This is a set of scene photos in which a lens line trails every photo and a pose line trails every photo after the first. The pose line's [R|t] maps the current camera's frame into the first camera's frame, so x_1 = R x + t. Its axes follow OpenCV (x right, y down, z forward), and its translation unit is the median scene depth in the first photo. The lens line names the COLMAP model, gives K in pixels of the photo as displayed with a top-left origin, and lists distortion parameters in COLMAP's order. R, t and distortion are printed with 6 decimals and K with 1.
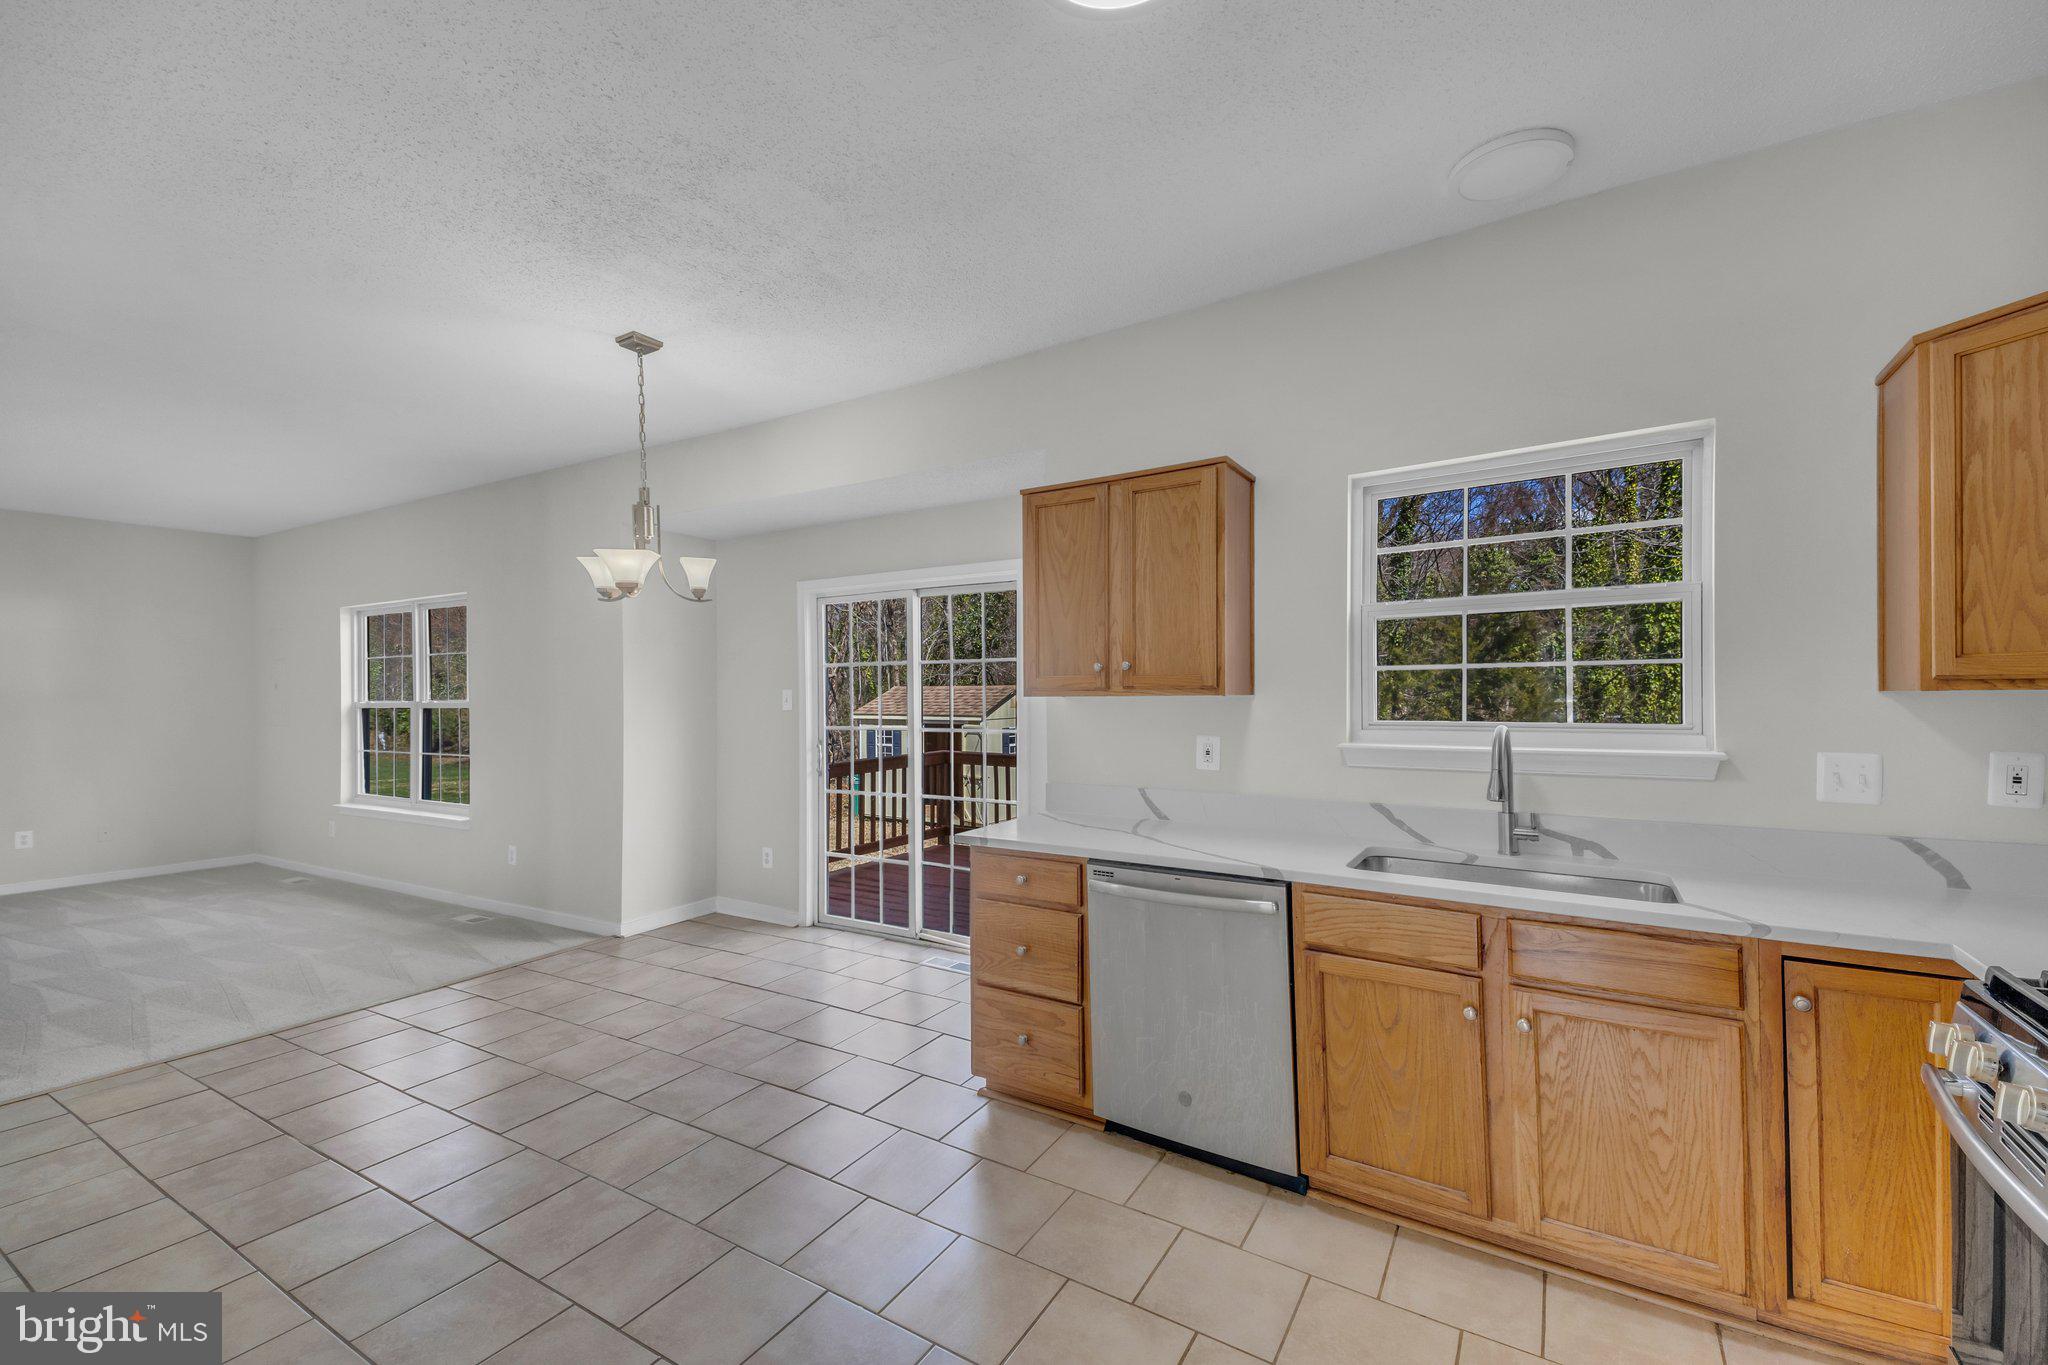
lens RADIAL K [[836.0, 0, 1026.4], [0, 836.0, 689.9], [0, 0, 1]] dist [0.109438, -0.047256]
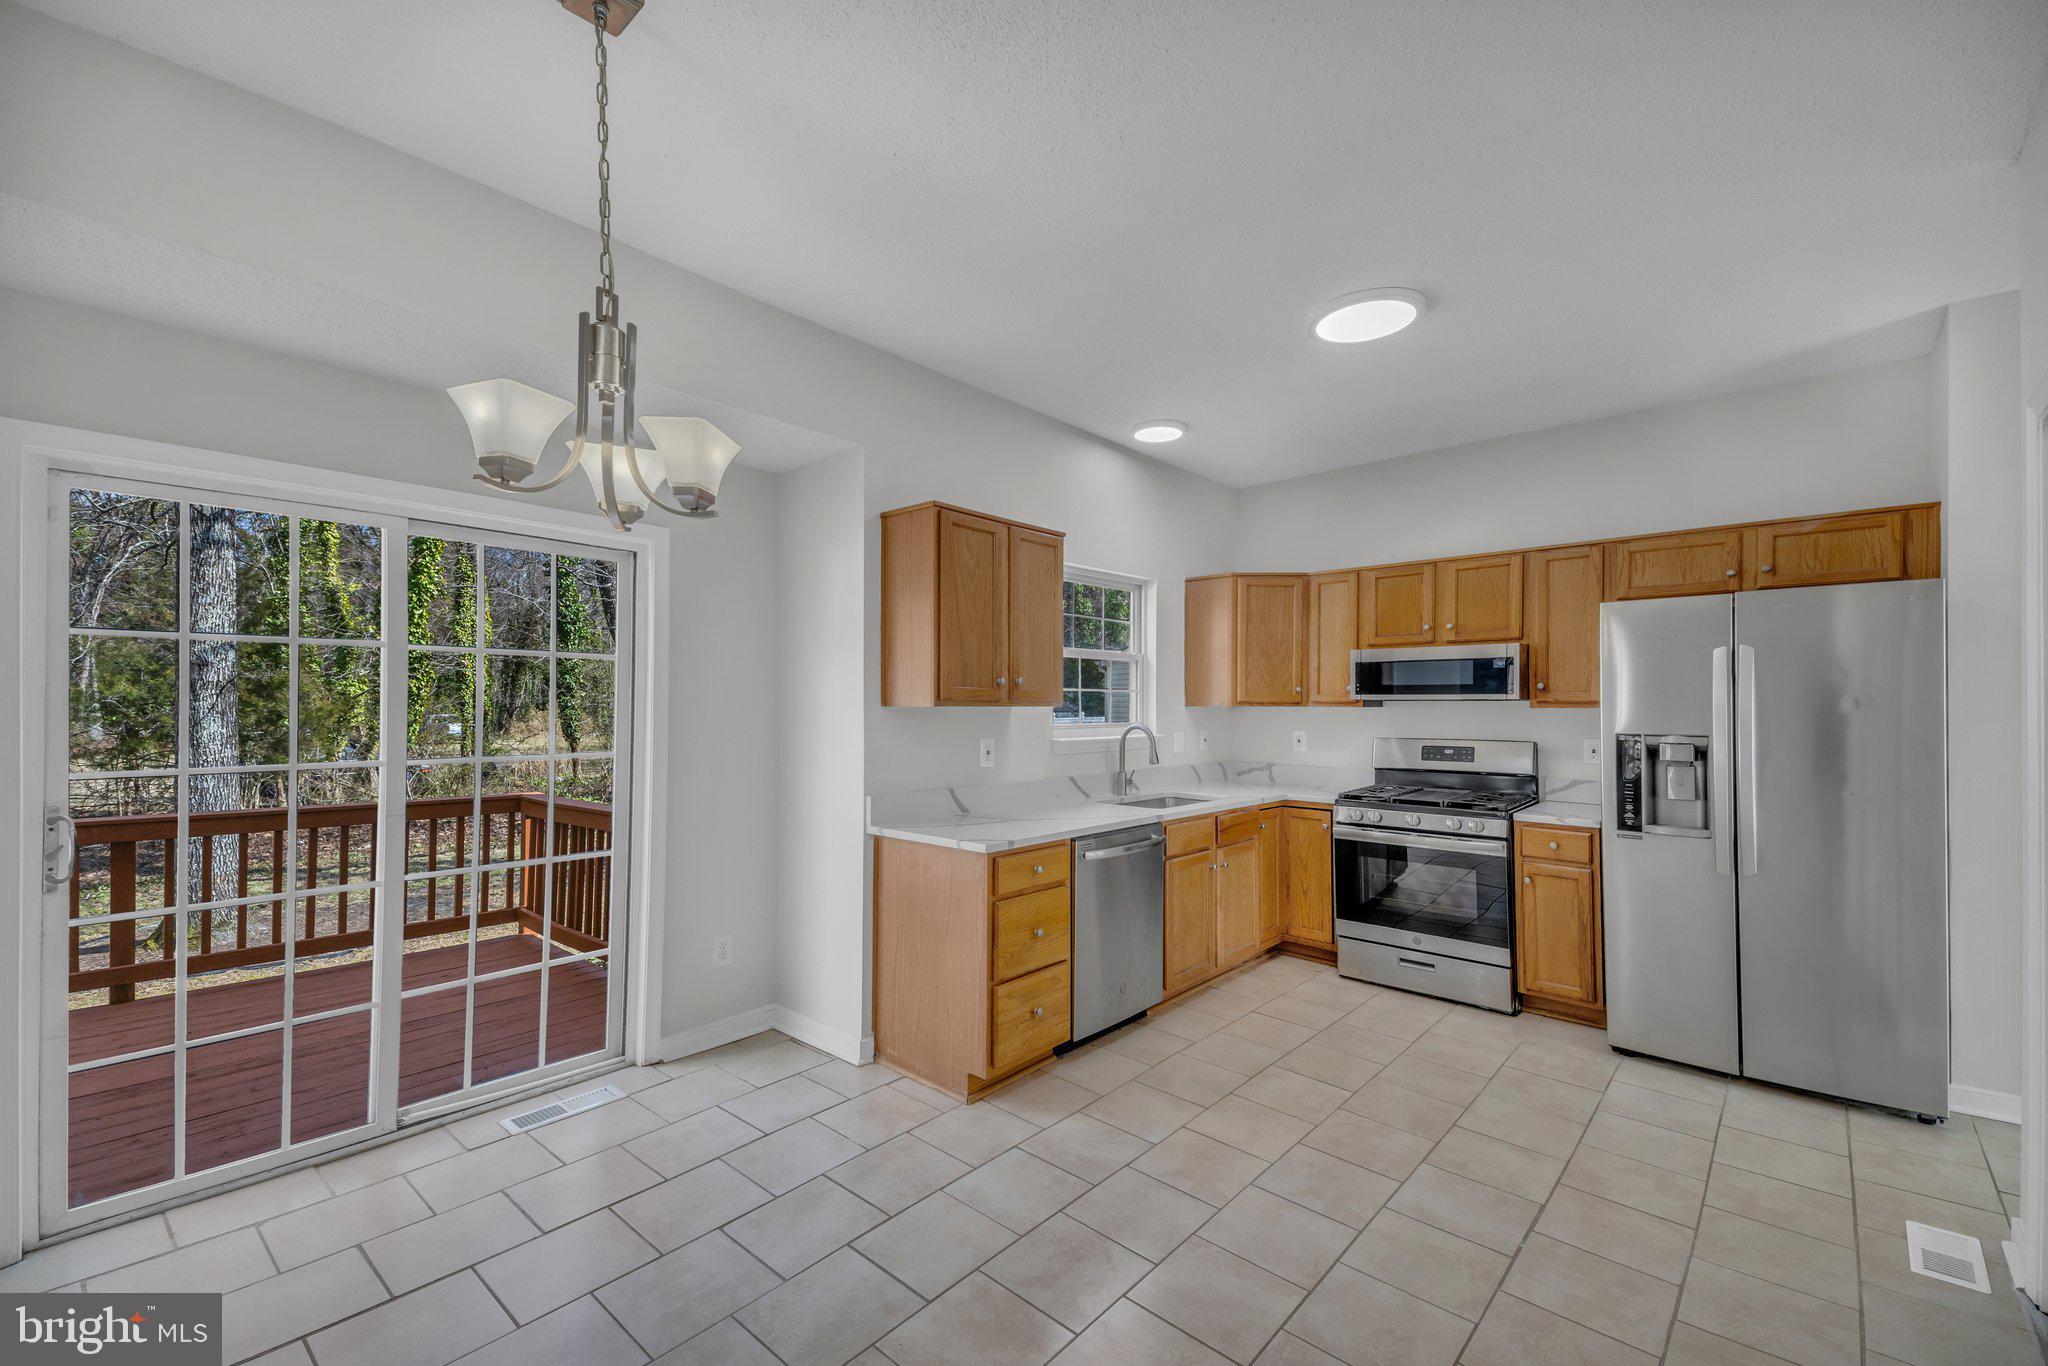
lens RADIAL K [[851.1, 0, 1029.6], [0, 851.1, 687.9], [0, 0, 1]] dist [0.112177, -0.050312]
pose [[0.167944, 0.029949, 0.985341, -0.652662], [-0.007802, 0.999547, -0.029051, 0.010094], [-0.985766, -0.002808, 0.168102, 0.469007]]
